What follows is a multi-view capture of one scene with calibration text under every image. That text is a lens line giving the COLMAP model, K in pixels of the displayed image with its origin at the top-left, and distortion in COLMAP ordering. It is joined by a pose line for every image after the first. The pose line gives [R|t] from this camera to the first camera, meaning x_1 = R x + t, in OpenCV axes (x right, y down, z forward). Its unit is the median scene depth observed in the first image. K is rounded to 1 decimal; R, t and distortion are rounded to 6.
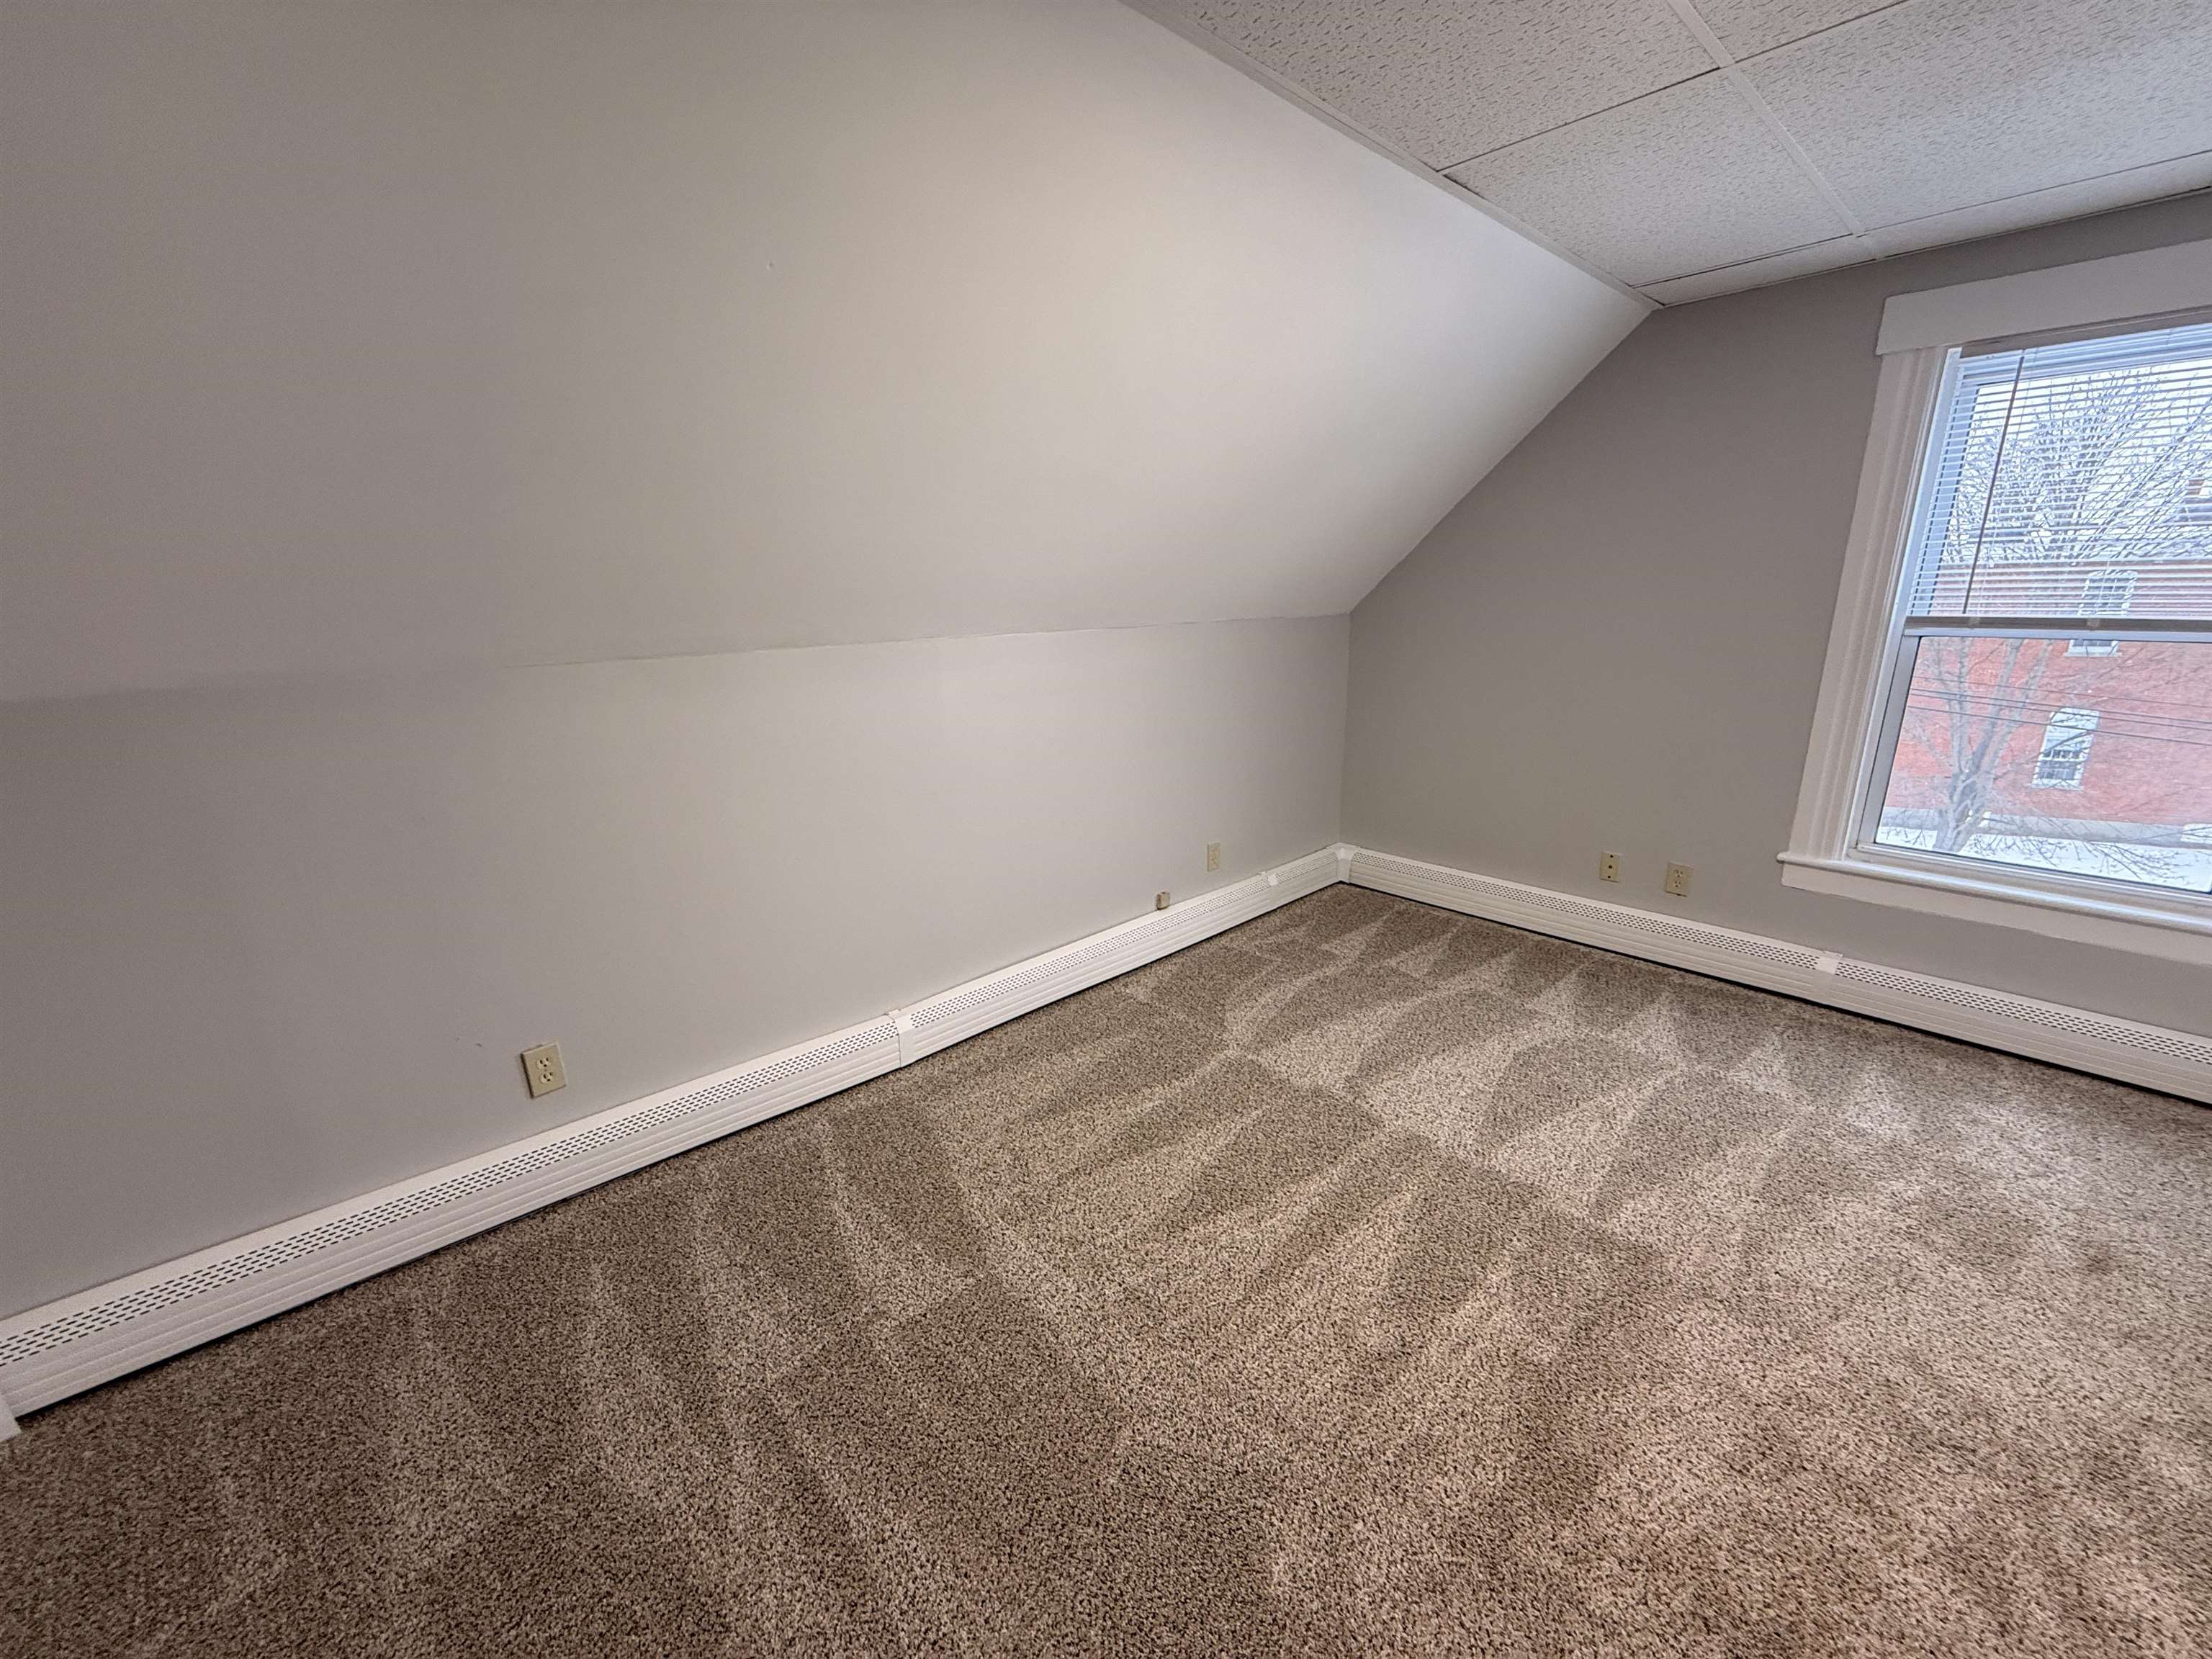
lens RADIAL K [[877.7, 0, 1110.7], [0, 877.7, 834.5], [0, 0, 1]] dist [0.000023, 0.000071]
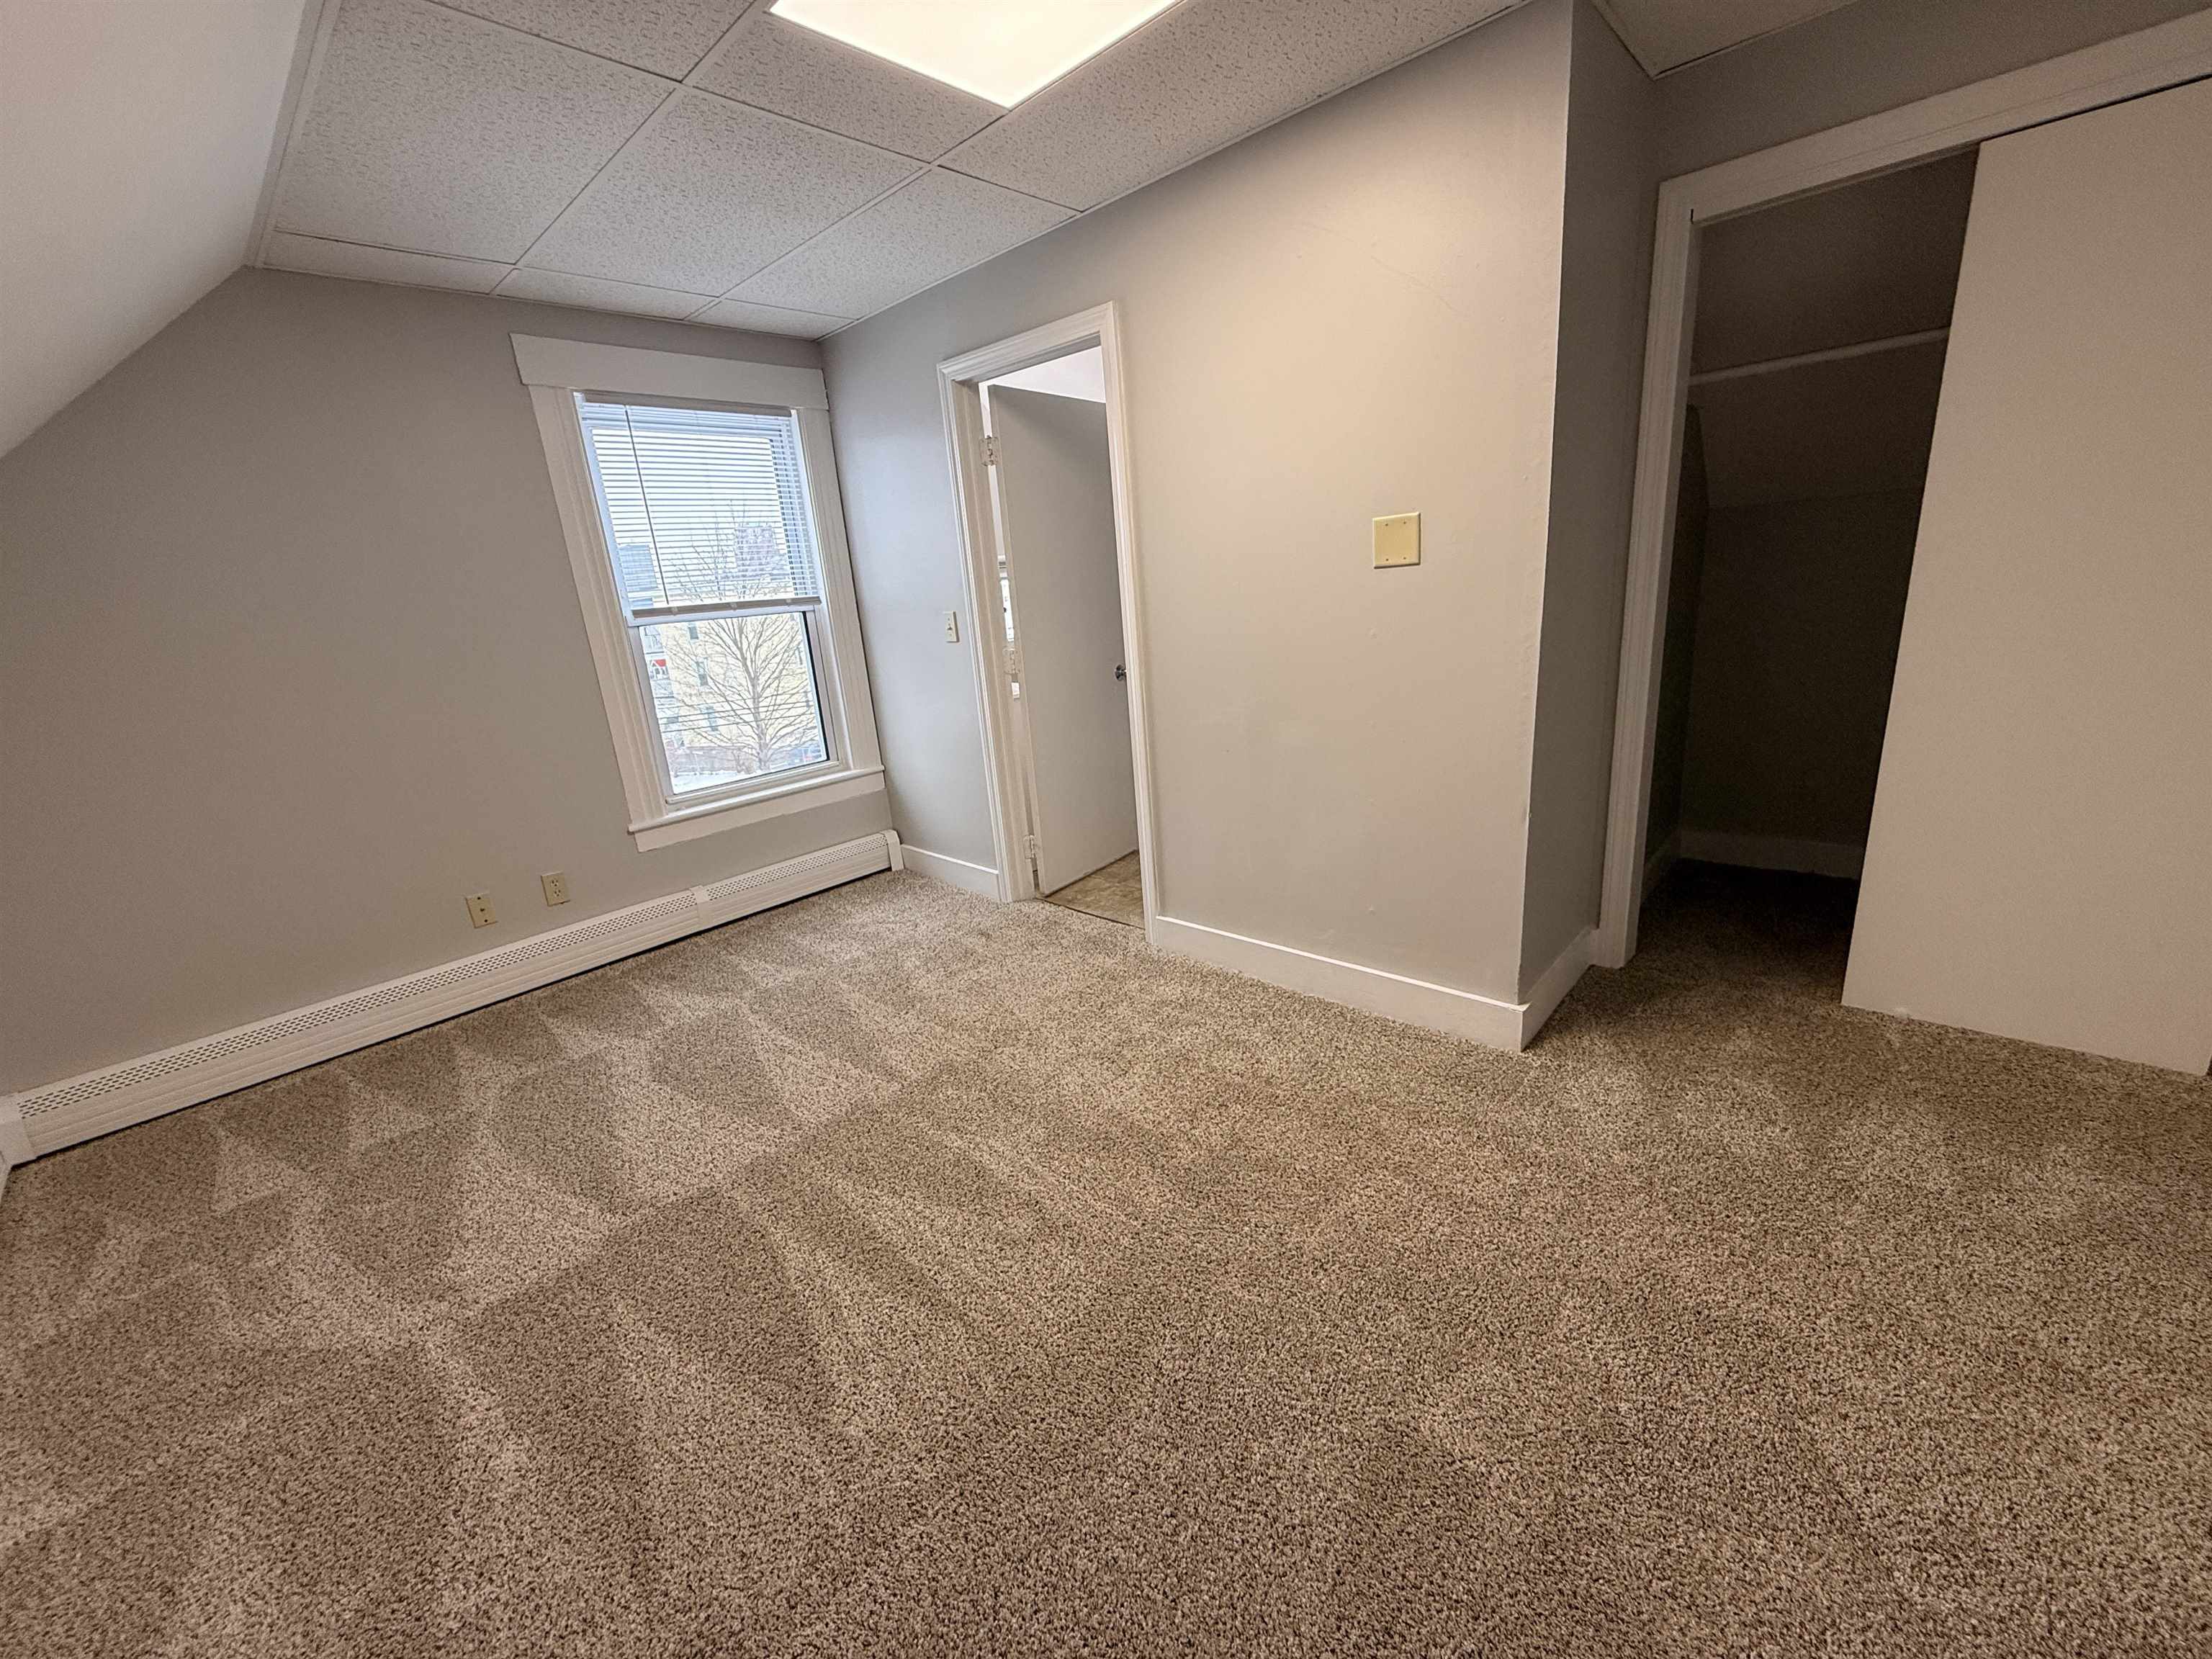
lens RADIAL K [[877.7, 0, 1093.1], [0, 877.7, 833.0], [0, 0, 1]] dist [0.000023, 0.000071]
pose [[-0.064680, -0.255342, 0.964685, -0.389563], [0.351251, 0.899019, 0.261511, -0.060781], [-0.934045, 0.355761, 0.031540, 0.458318]]
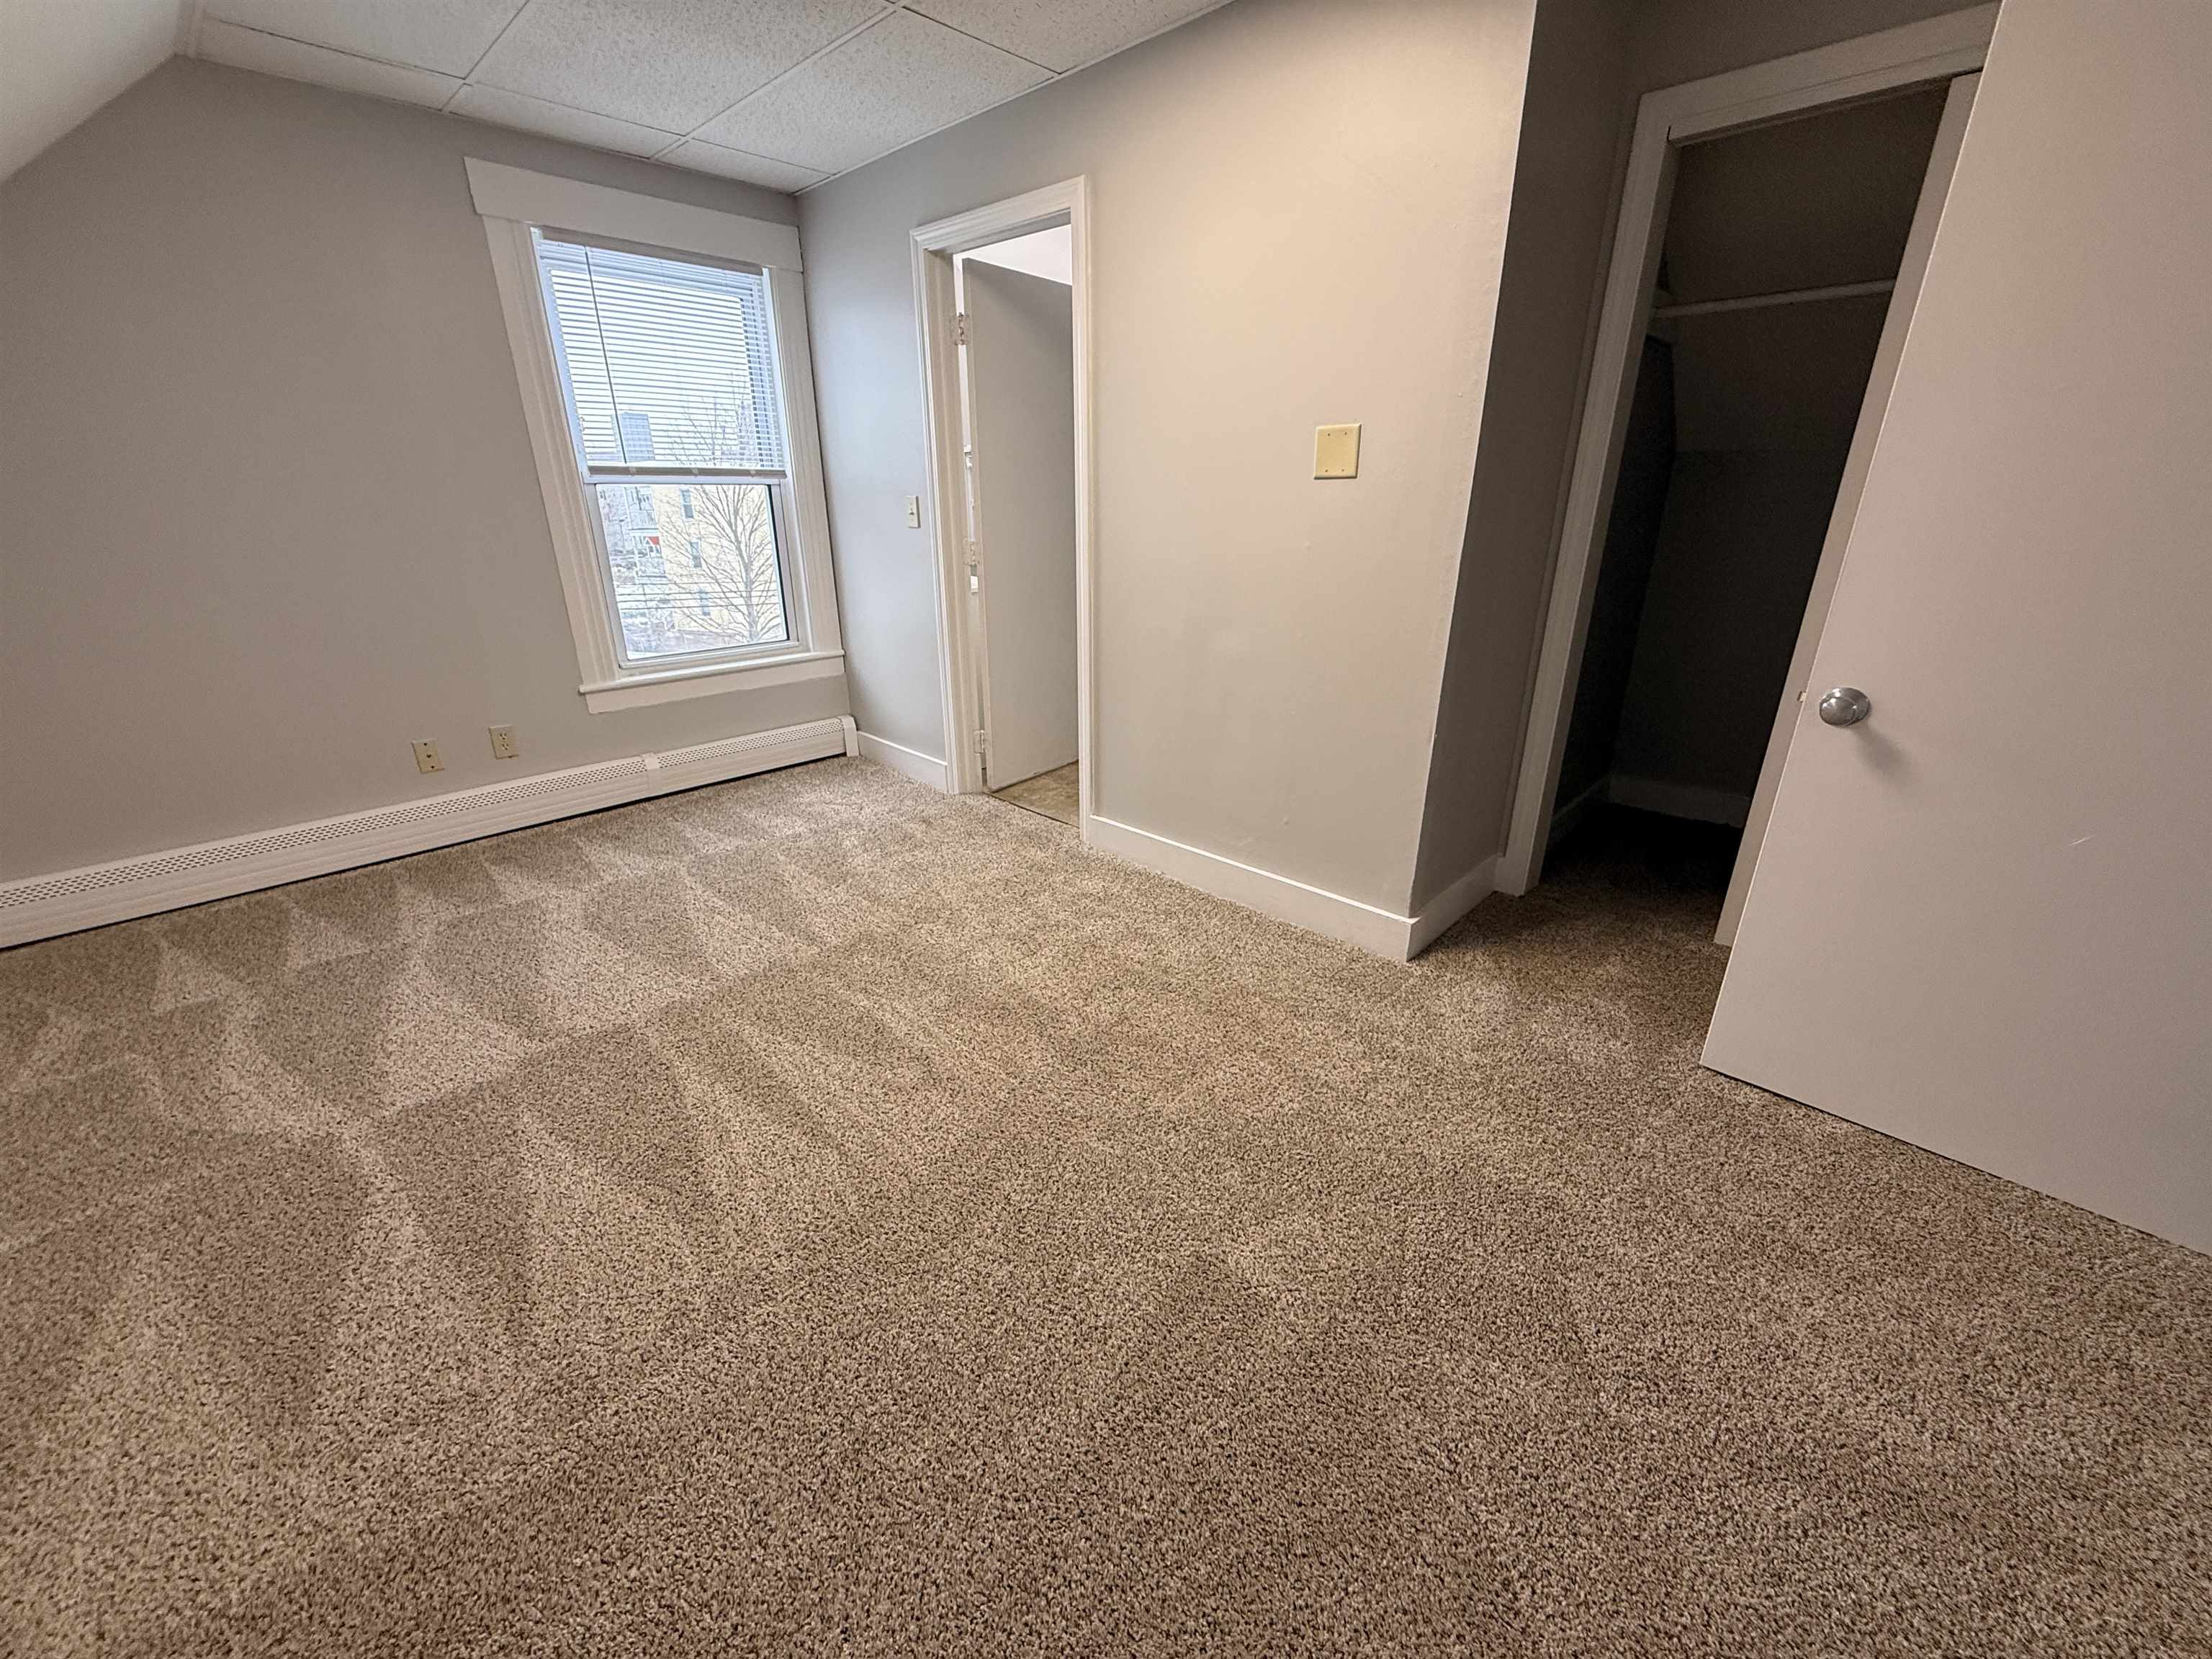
lens RADIAL K [[877.7, 0, 1092.7], [0, 877.7, 832.0], [0, 0, 1]] dist [0.000023, 0.000071]
pose [[-0.051511, -0.345833, 0.936881, -0.429127], [0.276262, 0.896583, 0.346147, -0.021540], [-0.959701, 0.276655, 0.049357, 0.401169]]
